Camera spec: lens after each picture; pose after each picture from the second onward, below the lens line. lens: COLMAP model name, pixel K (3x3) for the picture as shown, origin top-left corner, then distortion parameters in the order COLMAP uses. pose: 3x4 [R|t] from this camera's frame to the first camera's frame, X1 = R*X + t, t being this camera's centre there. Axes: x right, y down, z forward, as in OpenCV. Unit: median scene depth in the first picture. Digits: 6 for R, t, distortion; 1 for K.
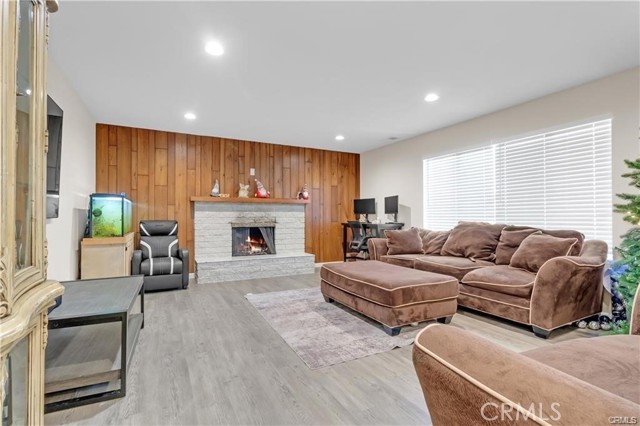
lens RADIAL K [[303.1, 0, 325.9], [0, 303.1, 213.6], [0, 0, 1]] dist [-0.000586, 0.001561]
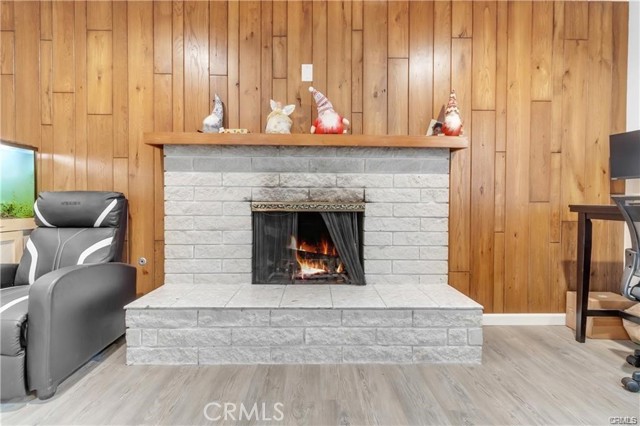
lens RADIAL K [[303.1, 0, 320.9], [0, 303.1, 209.8], [0, 0, 1]] dist [-0.000586, 0.001561]
pose [[0.891929, 0.013455, -0.451975, -0.044323], [-0.001427, 0.999636, 0.026942, 0.029847], [0.452173, -0.023385, 0.891623, 0.635147]]
